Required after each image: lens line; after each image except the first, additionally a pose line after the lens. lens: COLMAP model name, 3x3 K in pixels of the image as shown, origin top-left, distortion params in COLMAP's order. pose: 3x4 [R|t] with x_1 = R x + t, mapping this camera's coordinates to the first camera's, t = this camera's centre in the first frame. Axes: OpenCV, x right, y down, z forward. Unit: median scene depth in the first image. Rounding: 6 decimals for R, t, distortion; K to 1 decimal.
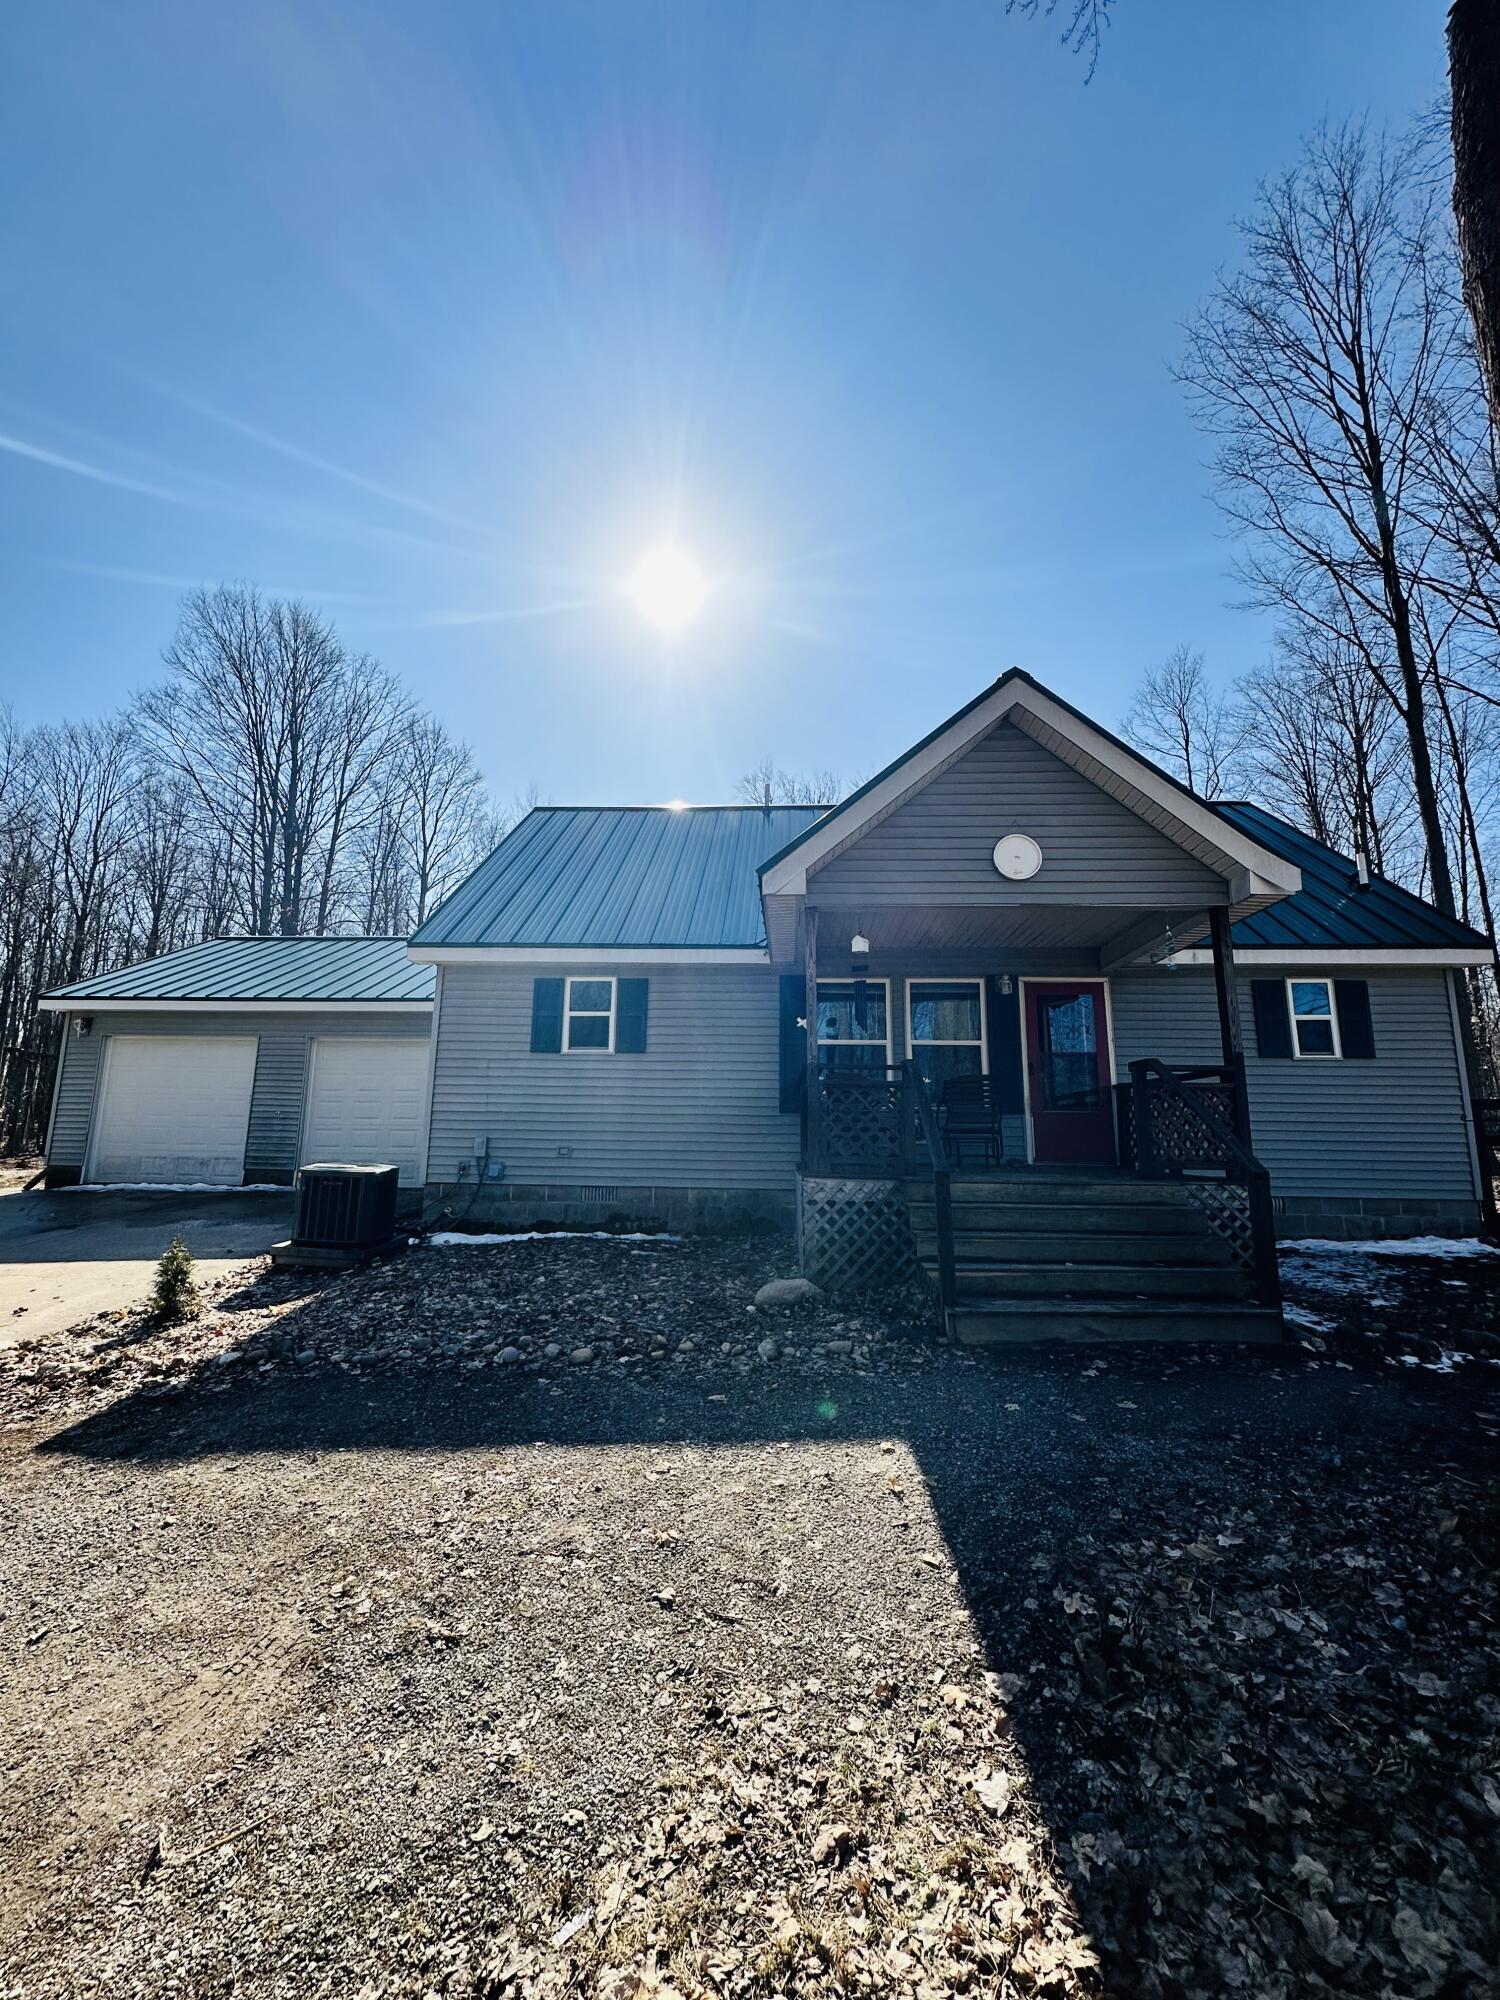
lens RADIAL K [[796.7, 0, 751.6], [0, 796.7, 999.7], [0, 0, 1]] dist [-0.002041, 0.001052]
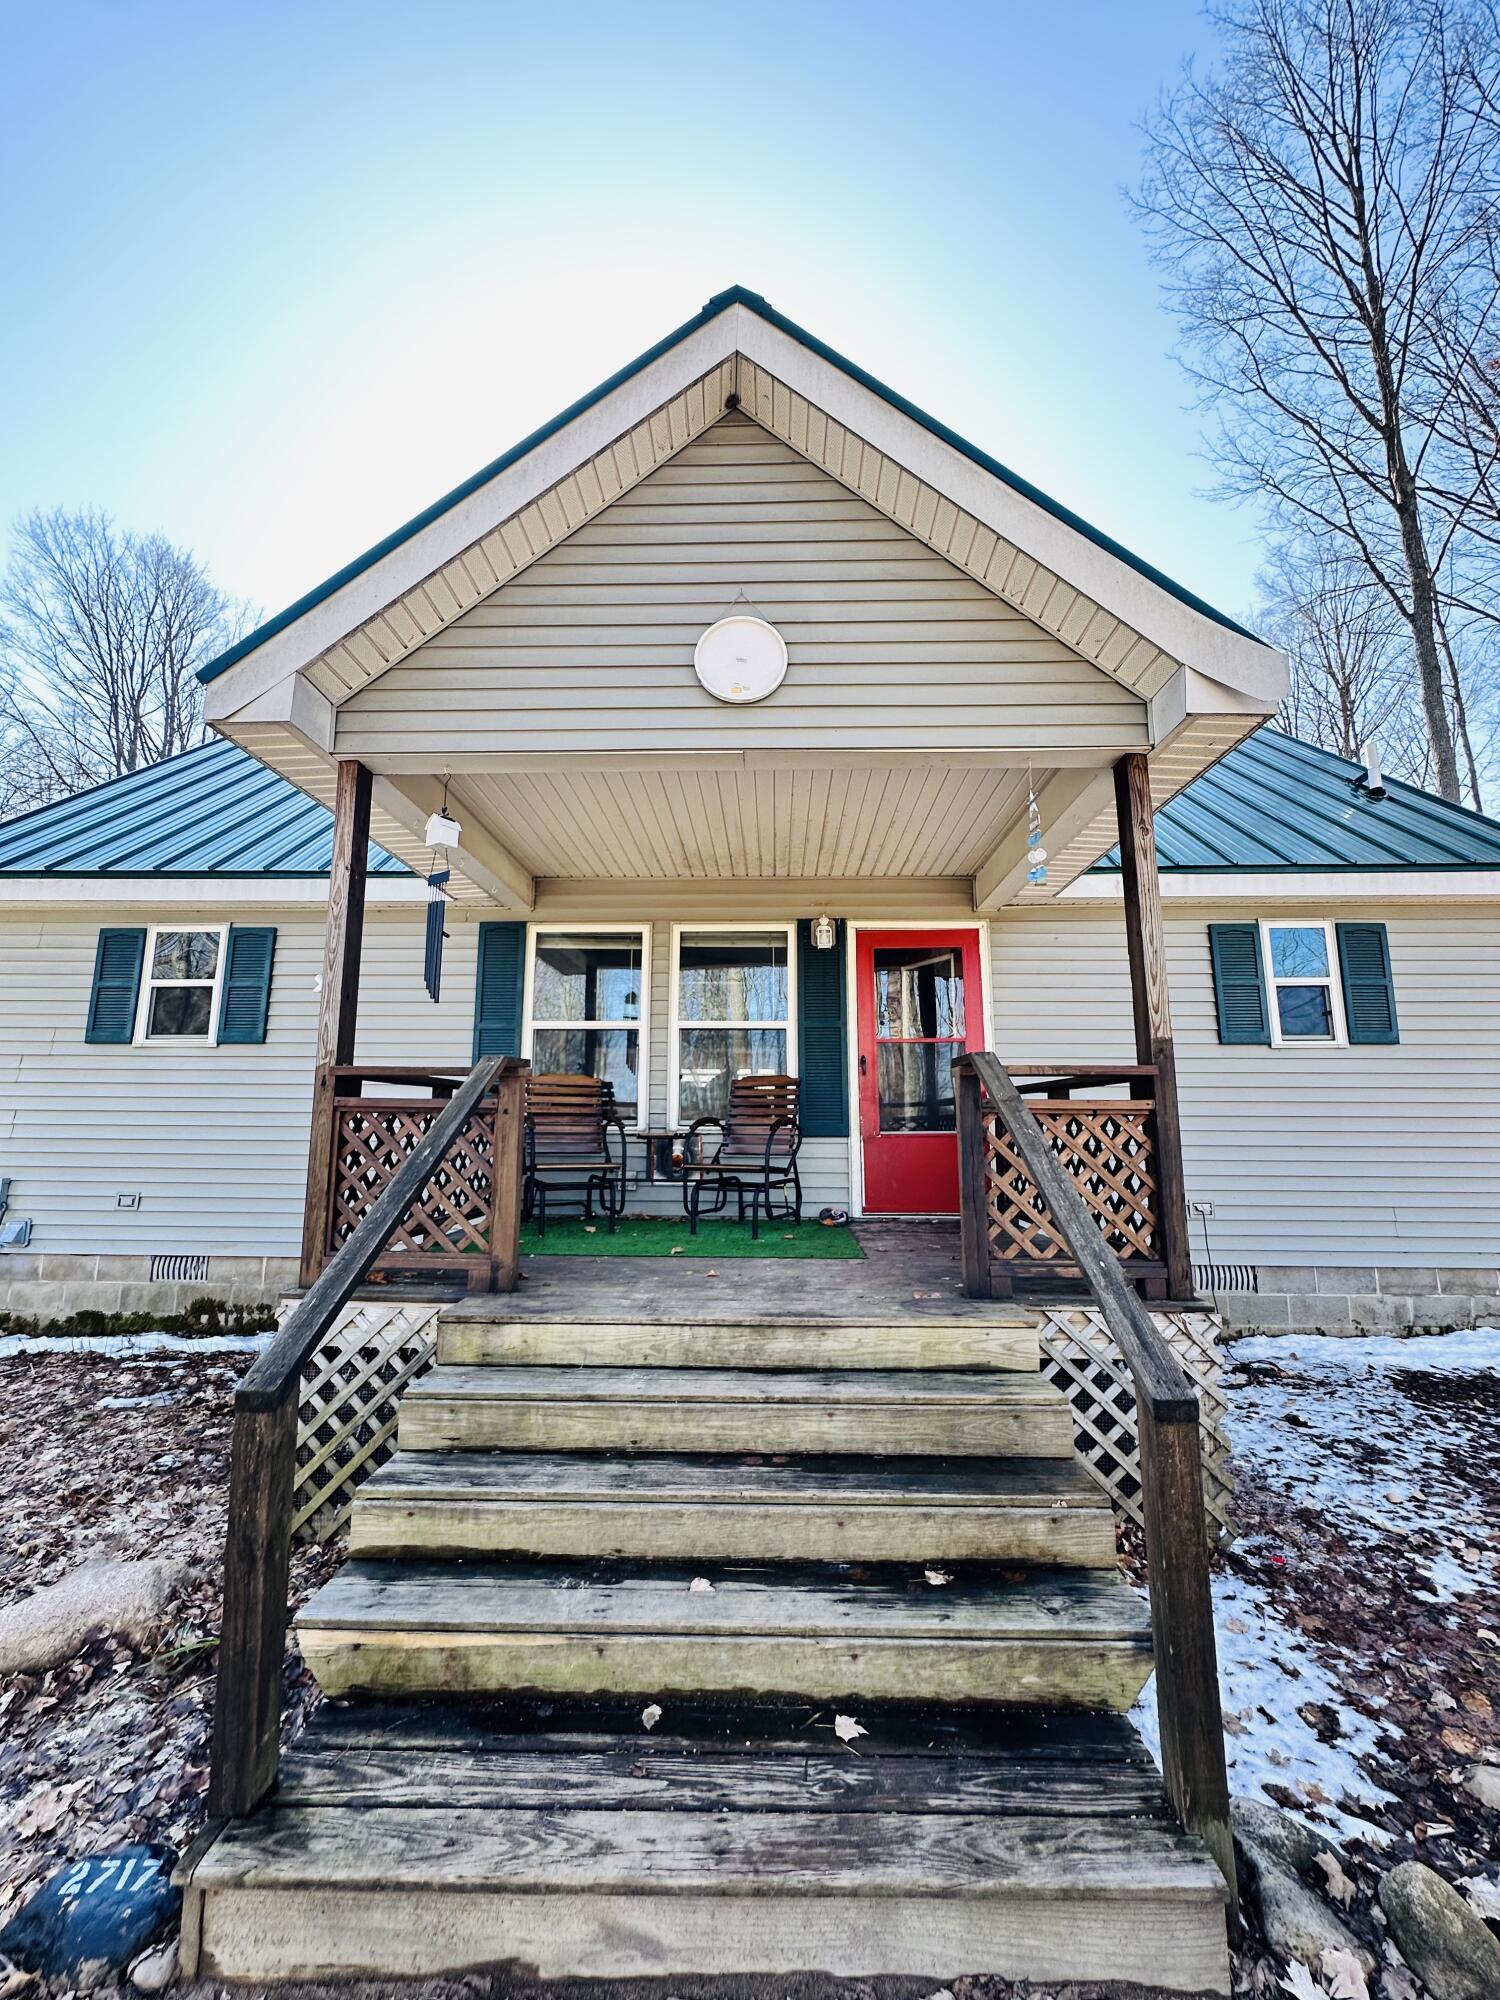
lens RADIAL K [[796.7, 0, 751.7], [0, 796.7, 1000.8], [0, 0, 1]] dist [-0.002041, 0.001052]
pose [[0.999808, -0.005646, 0.018748, 0.248247], [0.005300, 0.999816, 0.018430, 0.023423], [-0.018849, -0.018327, 0.999654, 0.364561]]
